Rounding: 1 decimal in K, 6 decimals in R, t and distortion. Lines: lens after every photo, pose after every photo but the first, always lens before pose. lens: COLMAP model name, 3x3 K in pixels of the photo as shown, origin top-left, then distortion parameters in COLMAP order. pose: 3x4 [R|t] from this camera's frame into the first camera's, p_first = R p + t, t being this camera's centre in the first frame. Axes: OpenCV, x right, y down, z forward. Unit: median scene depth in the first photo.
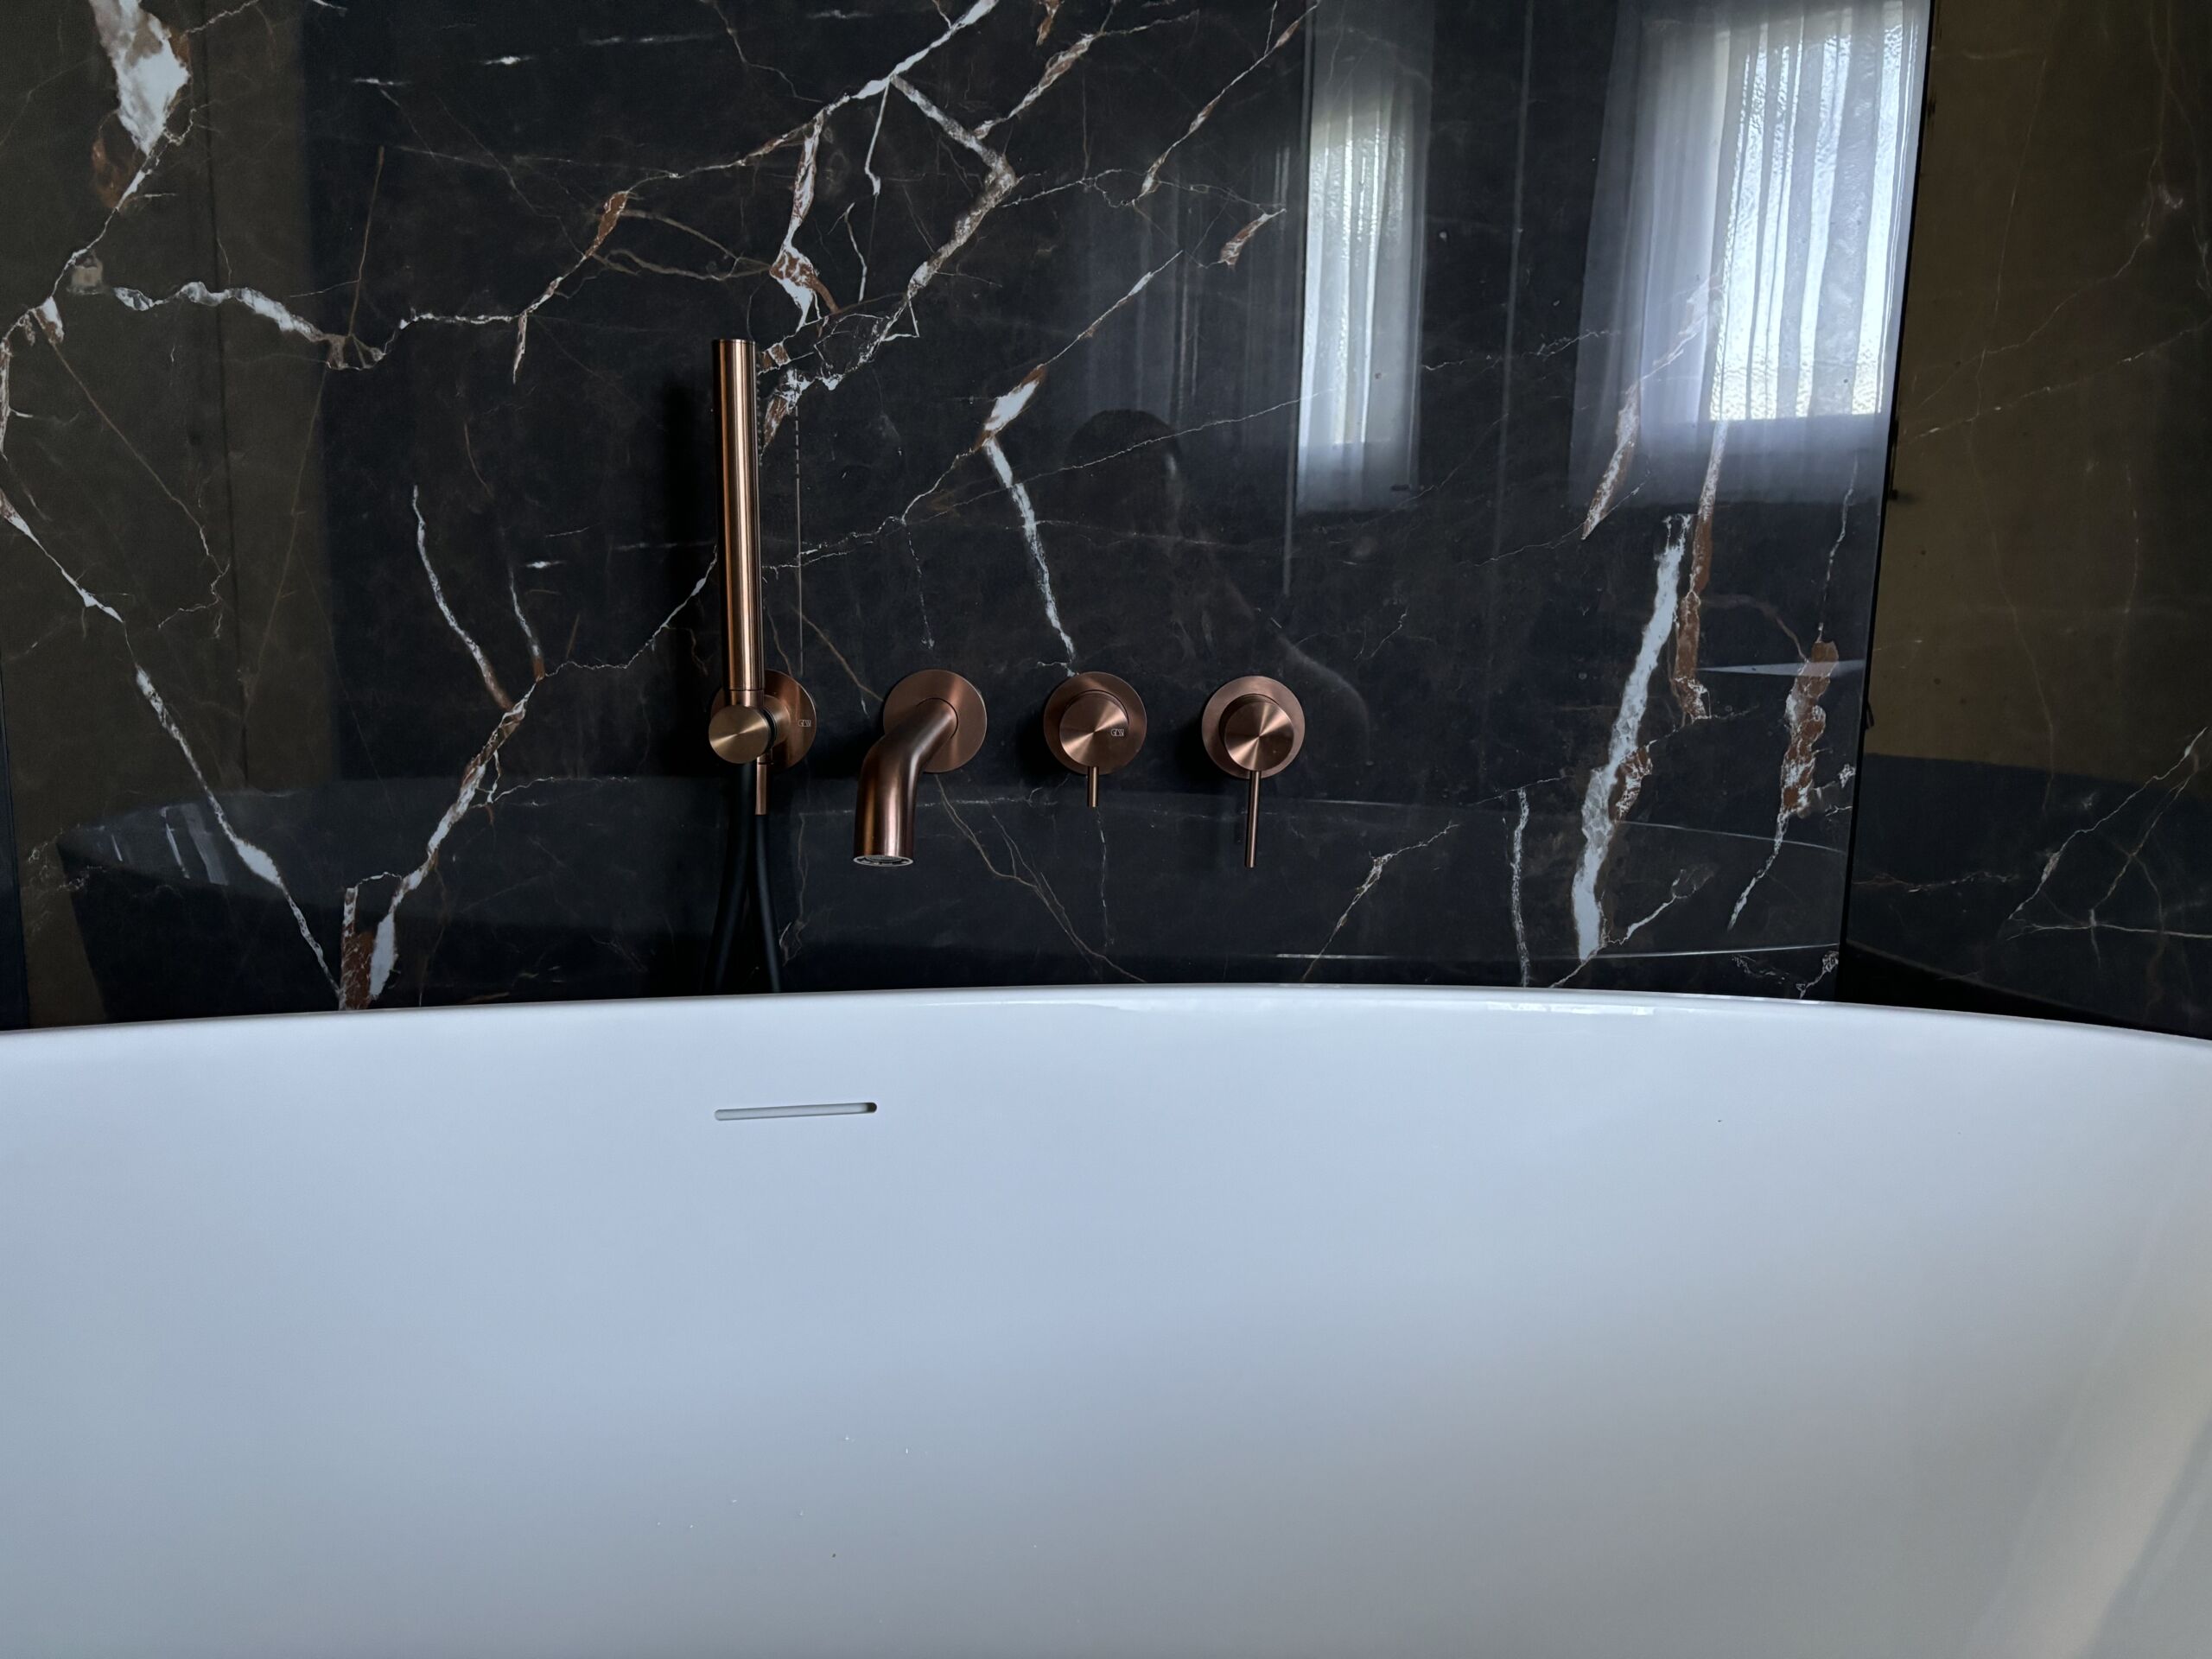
lens RADIAL K [[1679.3, 0, 1116.2], [0, 1679.3, 834.5], [0, 0, 1]] dist [0.038224, -0.038629]
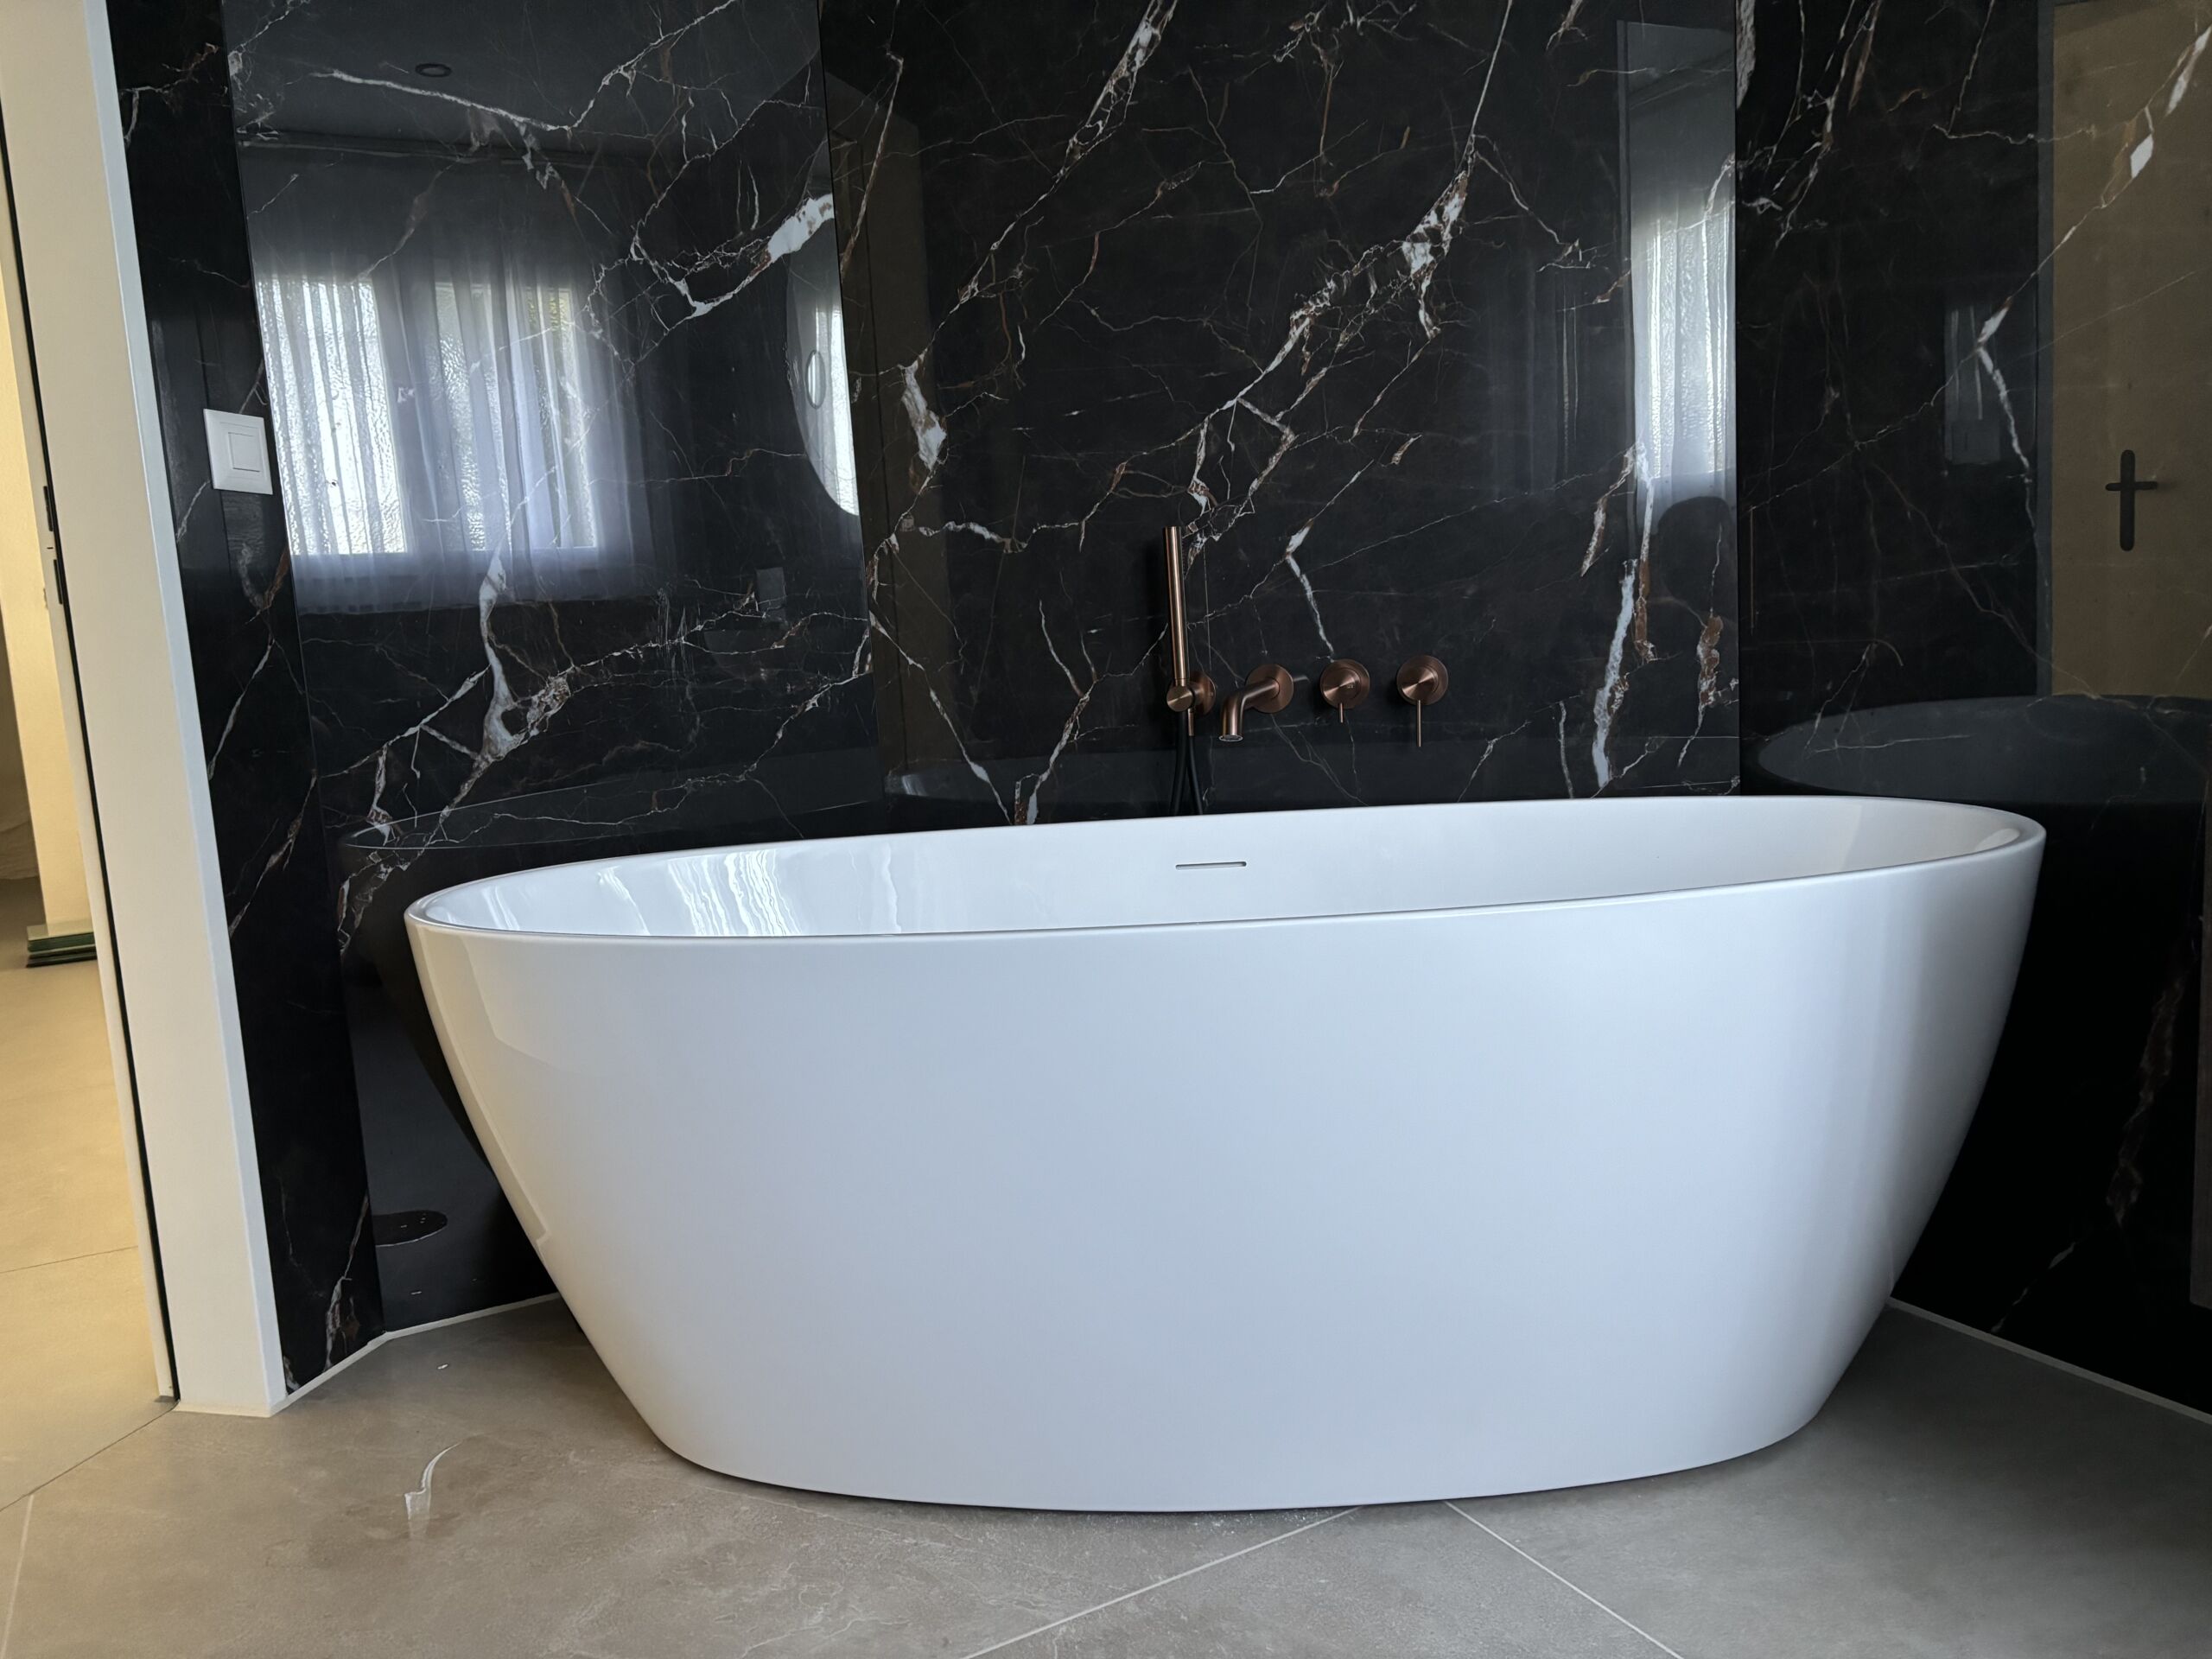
lens RADIAL K [[1679.3, 0, 1100.0], [0, 1679.3, 840.7], [0, 0, 1]] dist [0.038224, -0.038629]
pose [[0.950350, -0.041177, -0.308446, 0.339580], [0.035615, 0.999086, -0.023641, 0.170472], [0.309138, 0.011482, 0.950948, -1.106099]]
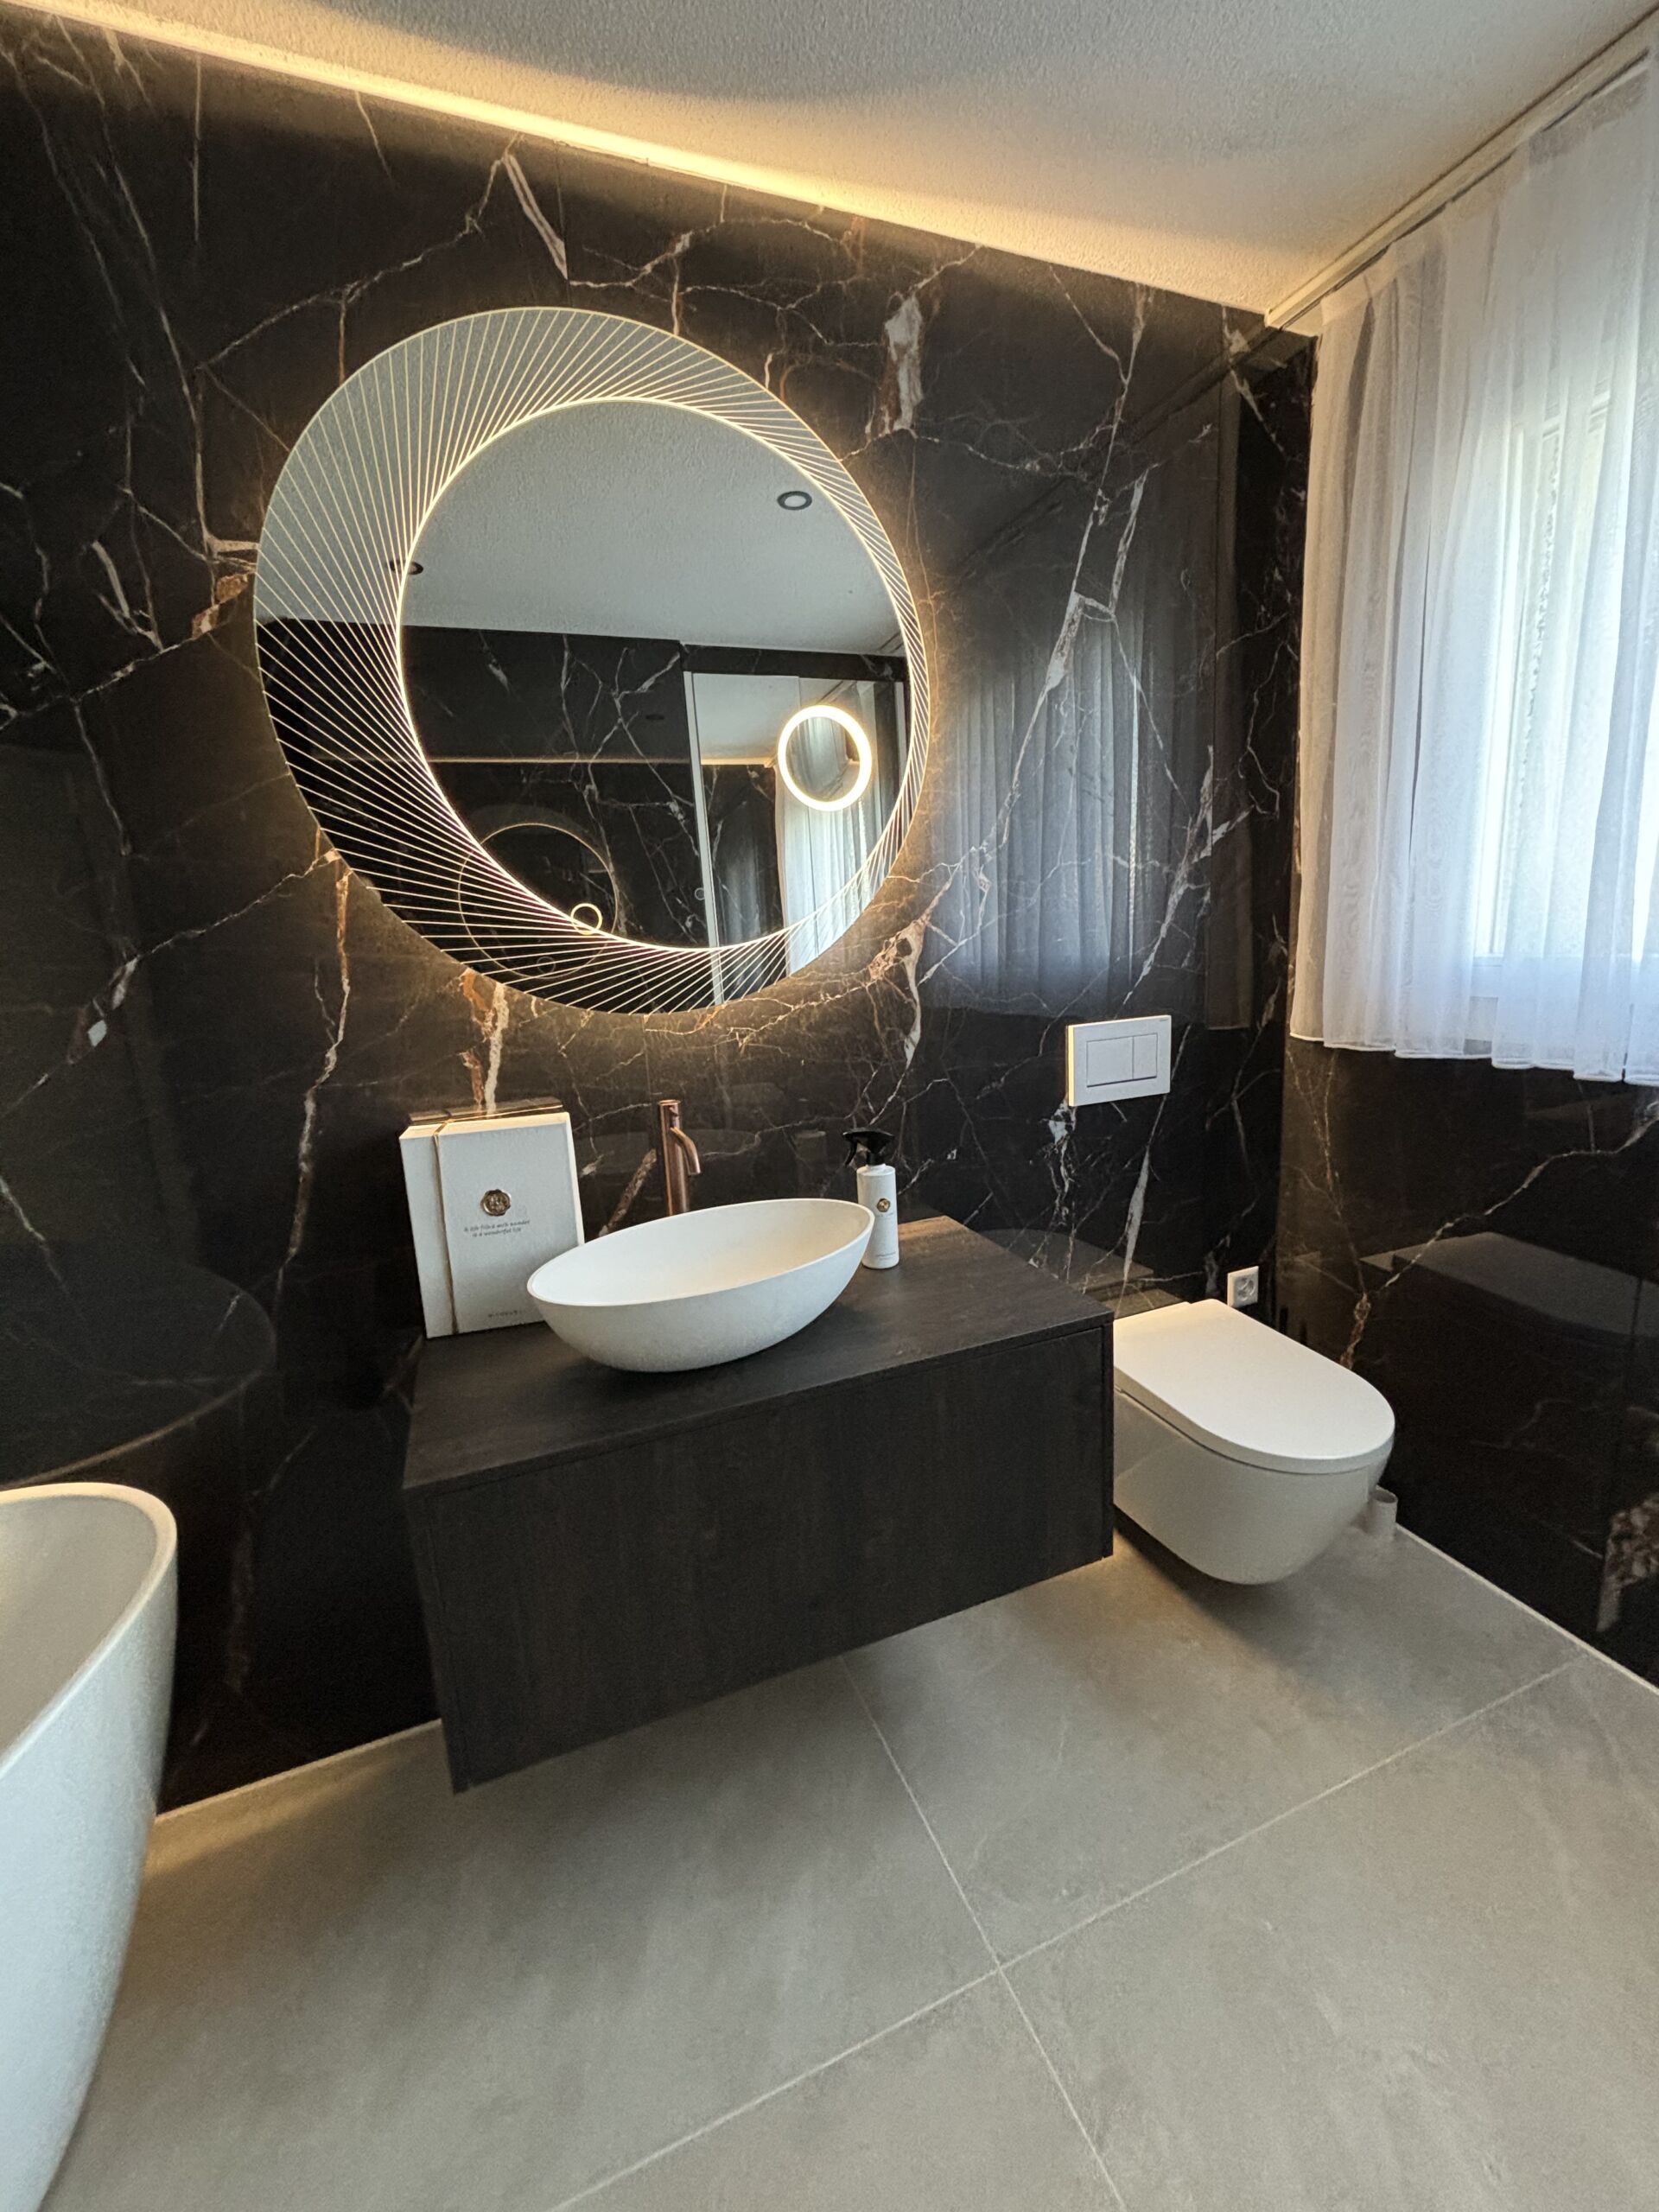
lens RADIAL K [[893.7, 0, 835.0], [0, 893.7, 1100.1], [0, 0, 1]] dist [0.002093, -0.001082]
pose [[0.408639, -0.221413, 0.885433, 0.127359], [0.204907, 0.967619, 0.147397, -0.343570], [-0.889397, 0.121199, 0.440776, -0.720892]]
